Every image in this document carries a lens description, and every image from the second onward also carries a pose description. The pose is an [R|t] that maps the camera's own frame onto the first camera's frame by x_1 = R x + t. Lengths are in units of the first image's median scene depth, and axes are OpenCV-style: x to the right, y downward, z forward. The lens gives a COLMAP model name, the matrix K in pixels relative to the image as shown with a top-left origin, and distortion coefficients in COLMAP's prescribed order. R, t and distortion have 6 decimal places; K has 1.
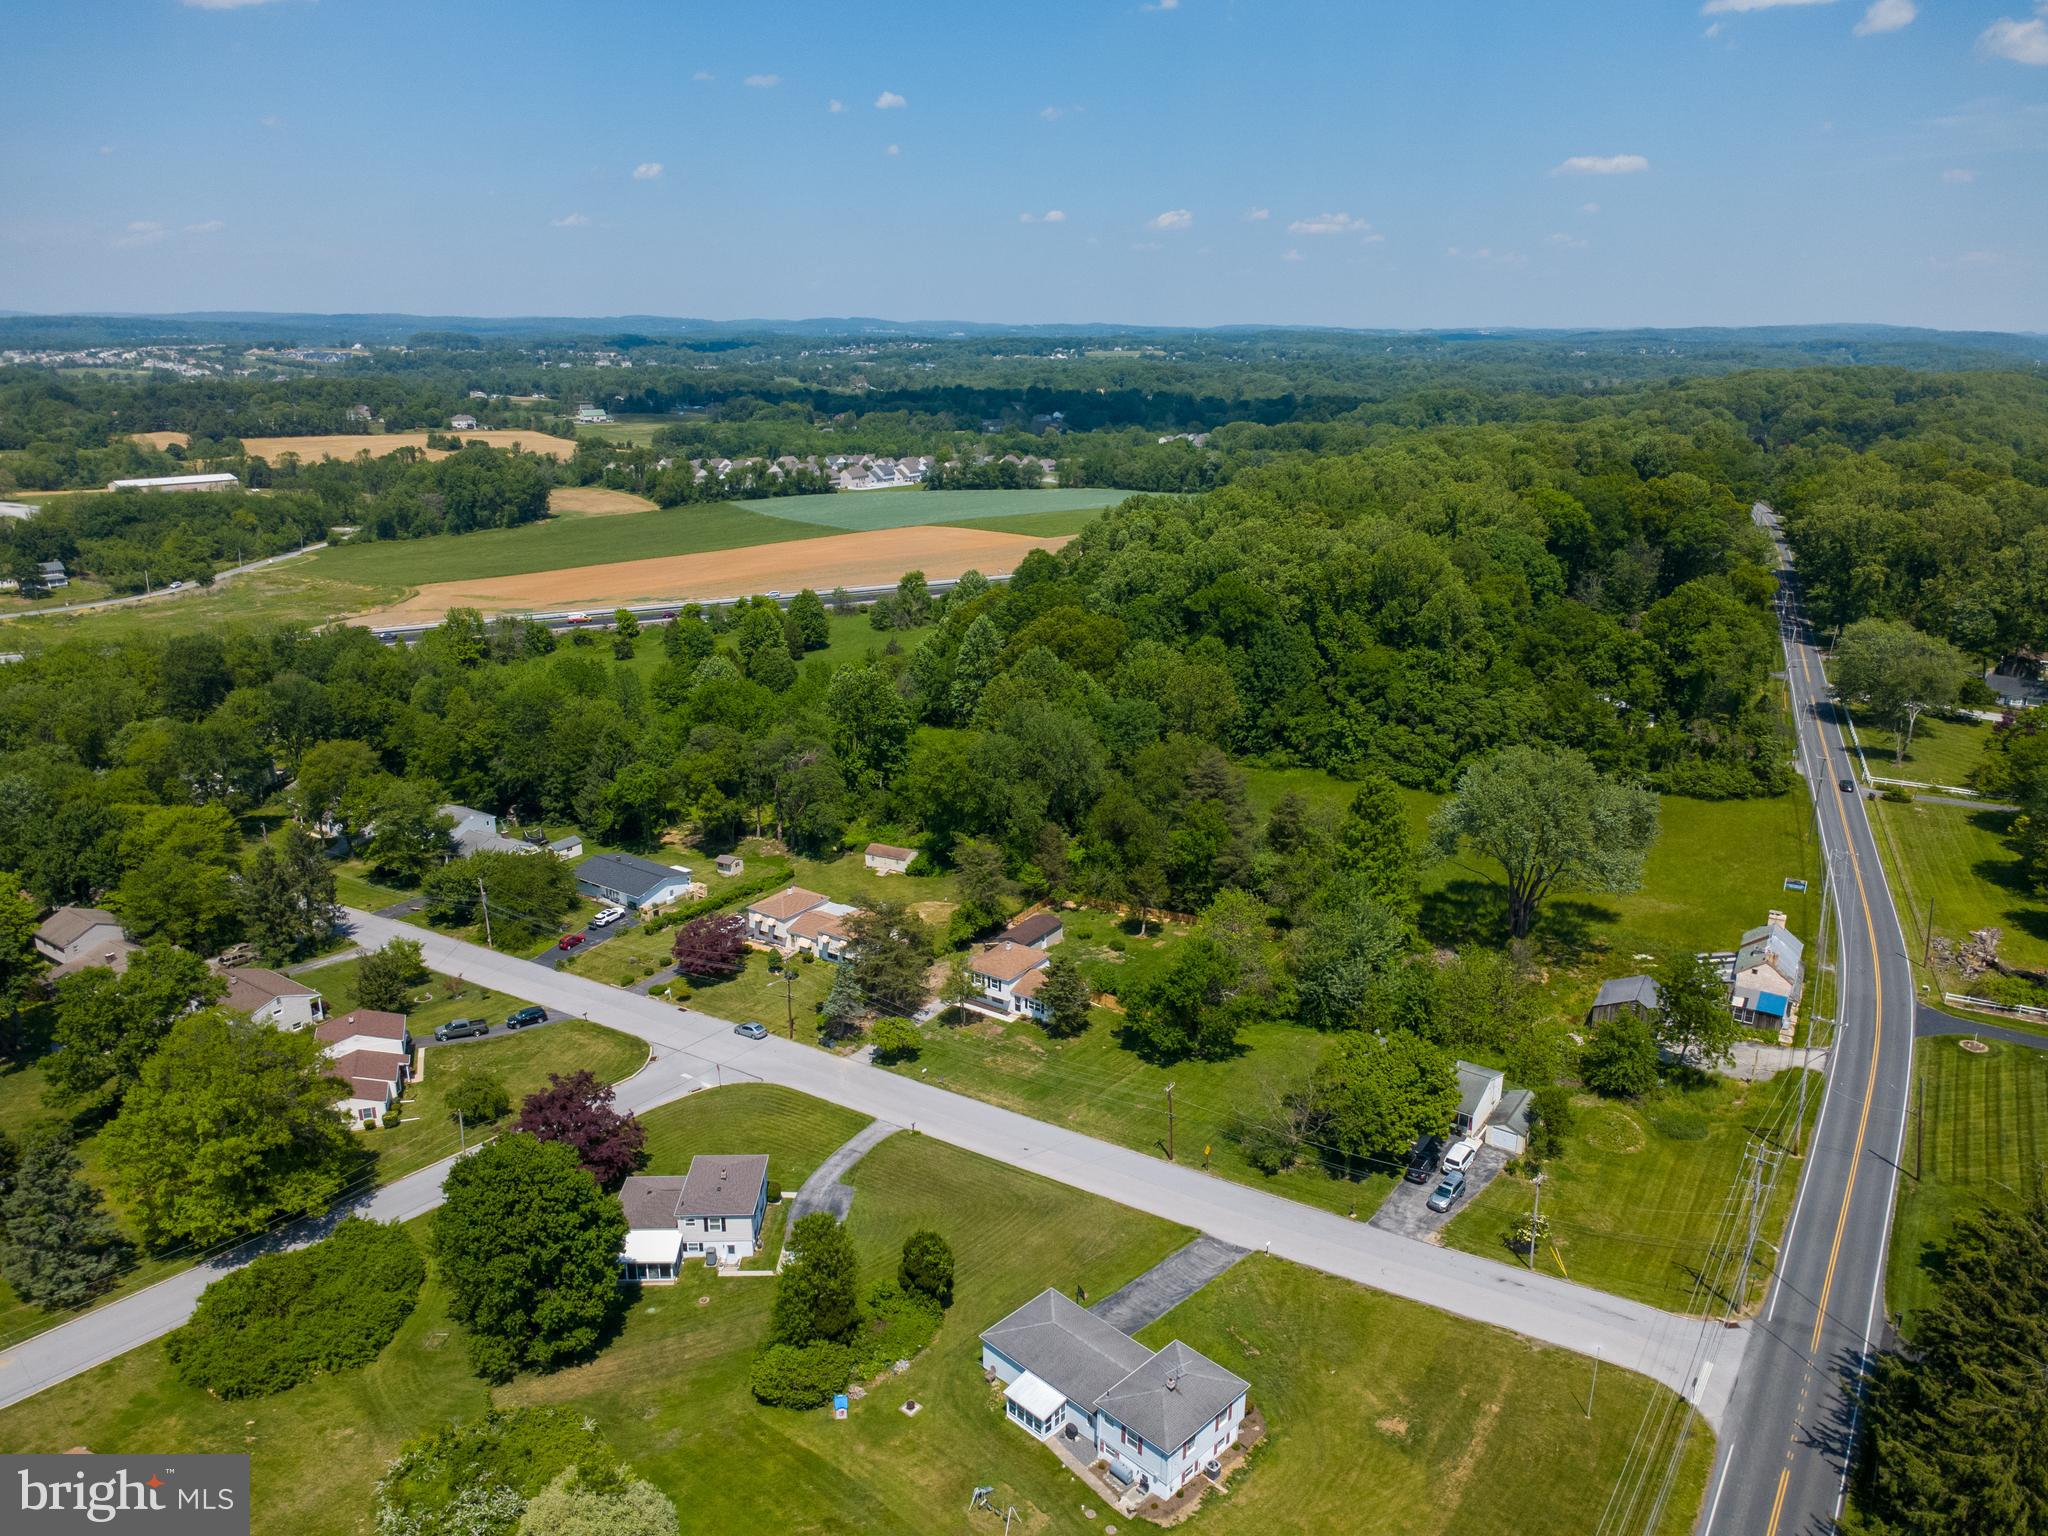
lens RADIAL K [[1438.3, 0, 1021.5], [0, 1438.3, 777.7], [0, 0, 1]] dist [0.003452, 0.000190]
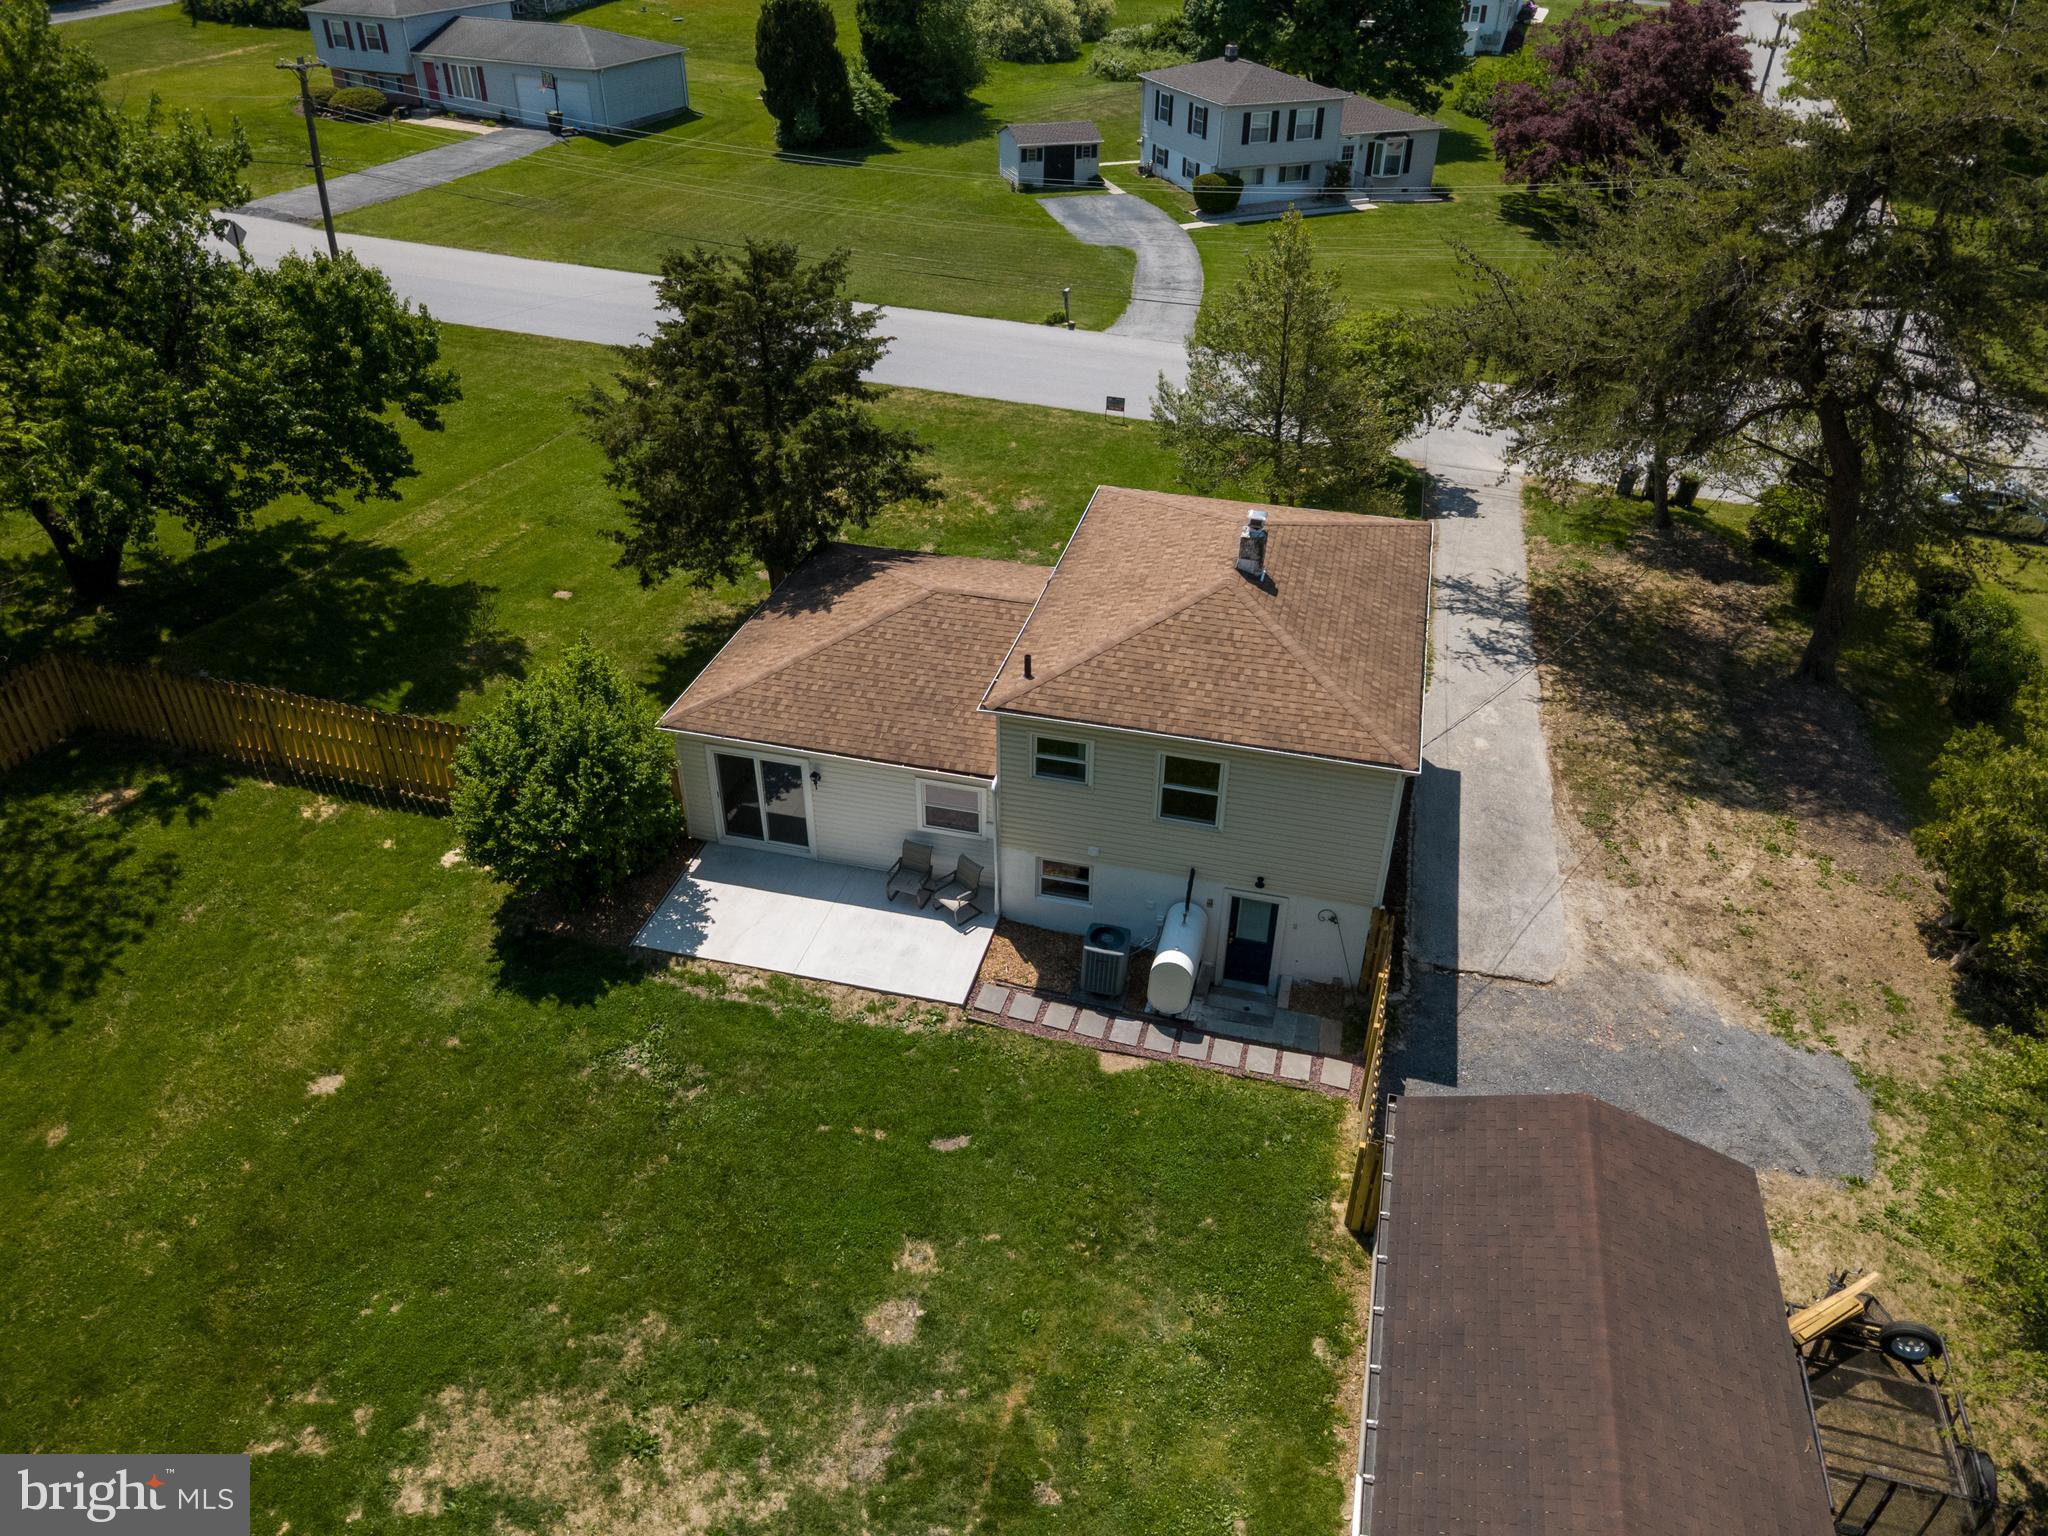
lens RADIAL K [[1438.3, 0, 1024.2], [0, 1438.3, 764.0], [0, 0, 1]] dist [0.003452, 0.000190]
pose [[-0.938150, 0.182743, -0.294075, 0.045721], [-0.117654, 0.630559, 0.767172, 0.021267], [0.325627, 0.754322, -0.570058, 0.880975]]
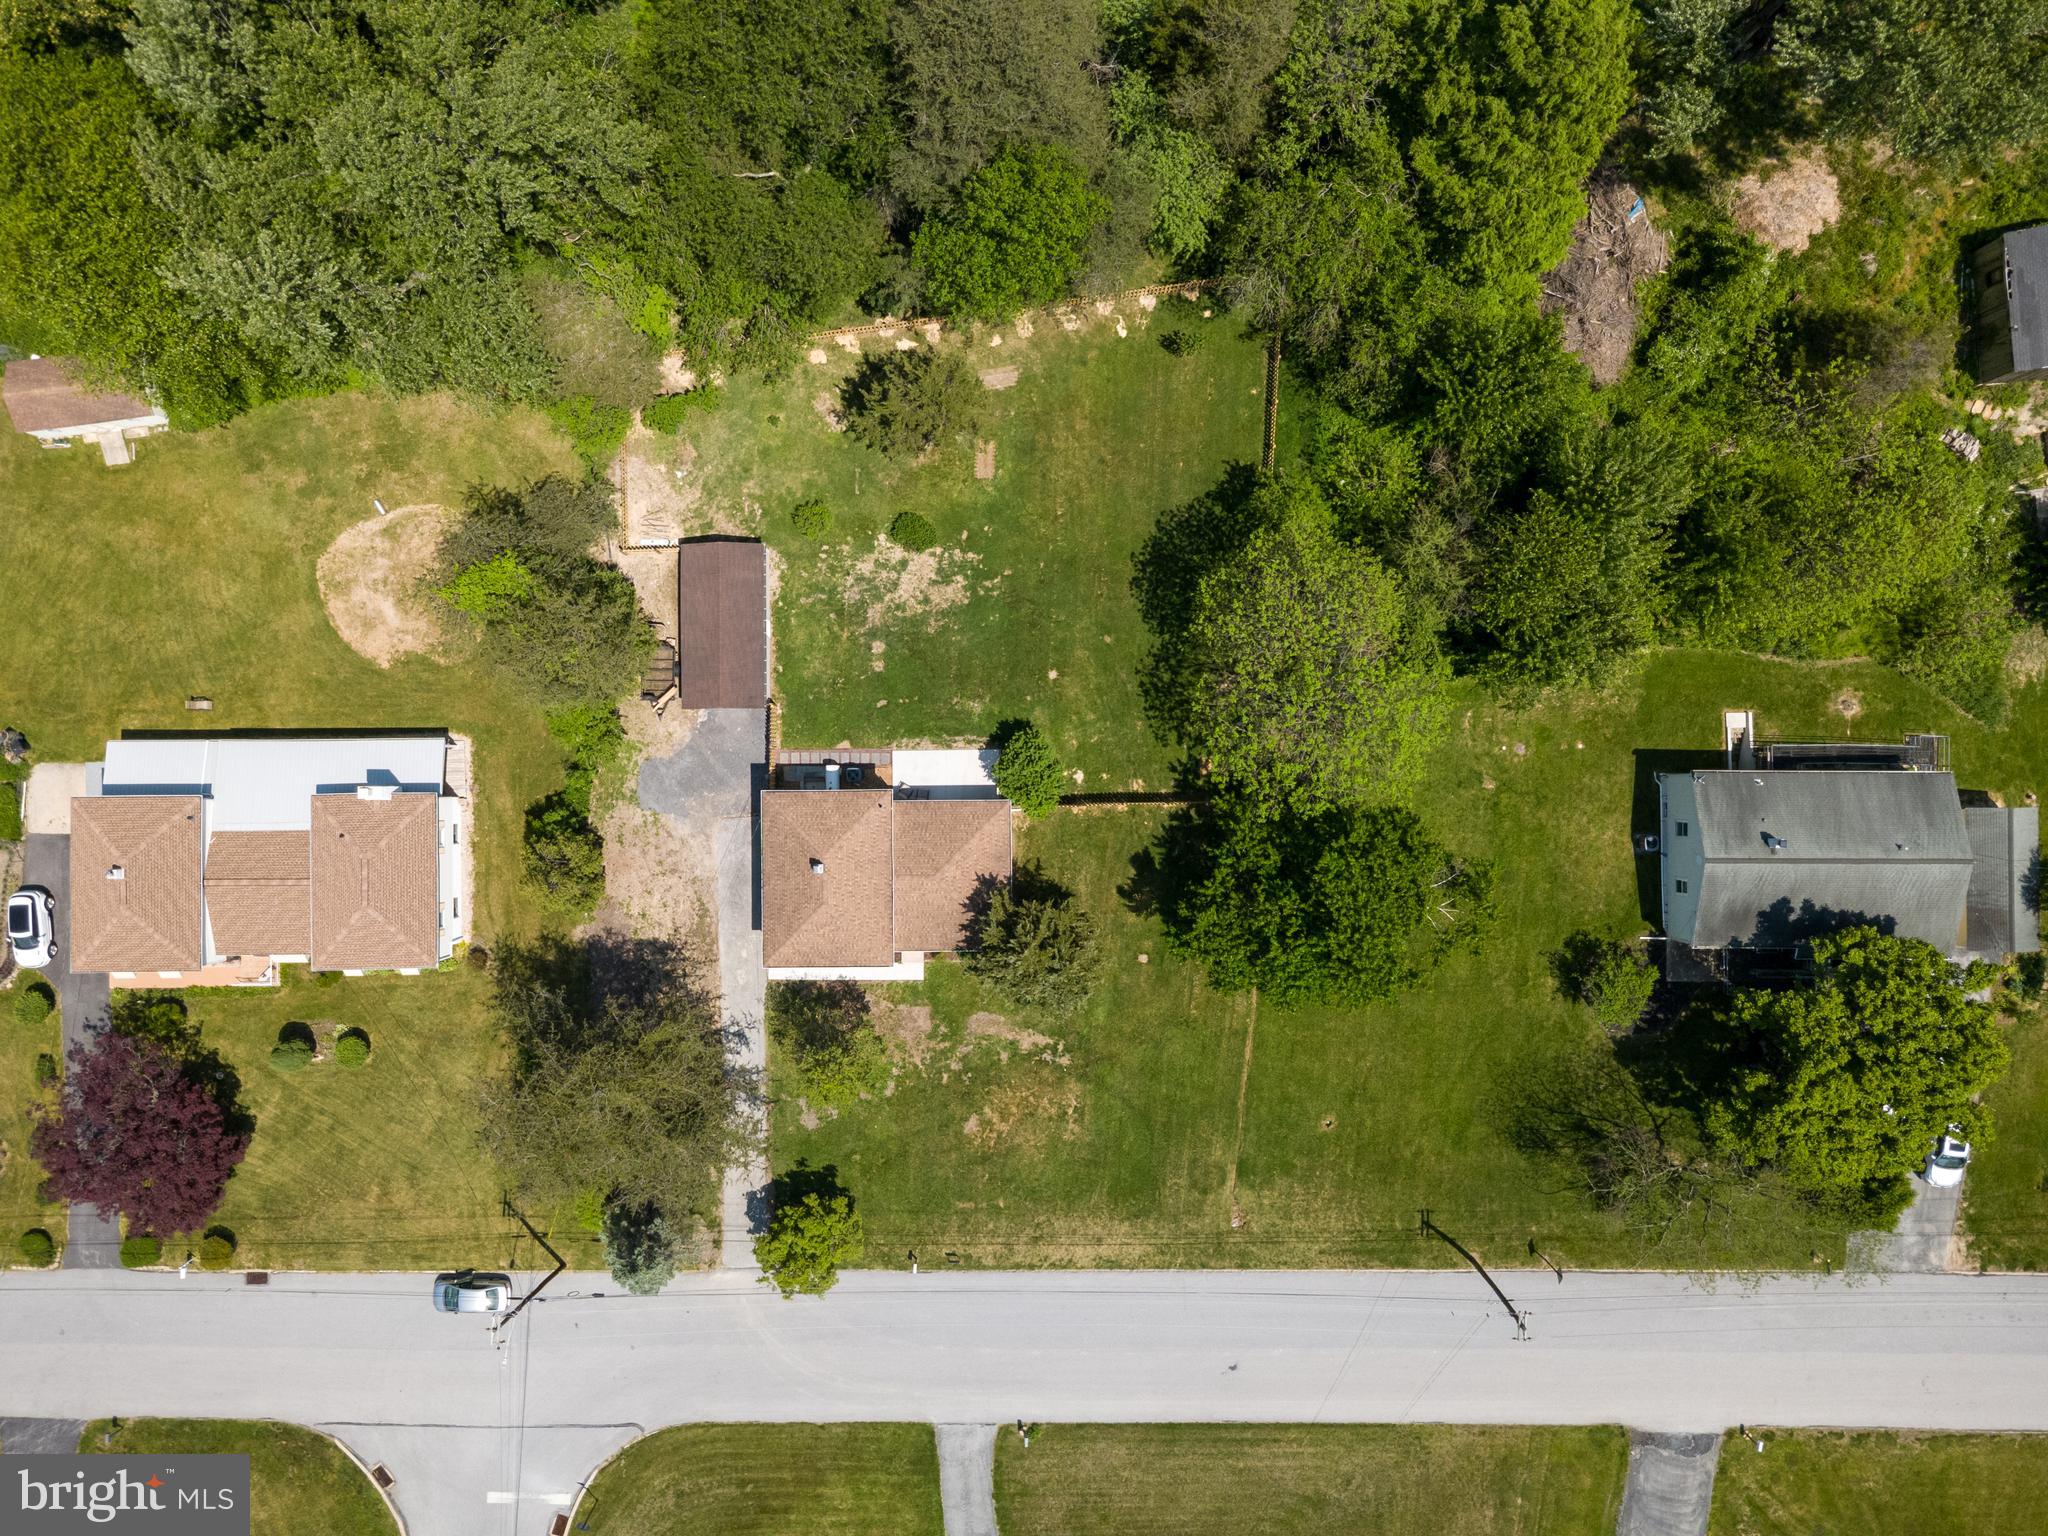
lens RADIAL K [[1438.3, 0, 1060.2], [0, 1438.3, 768.8], [0, 0, 1]] dist [0.003452, 0.000190]
pose [[0.817279, -0.576022, 0.015953, 0.047966], [0.162763, 0.257314, 0.952522, -0.224845], [-0.552778, -0.775879, 0.304052, 0.692660]]
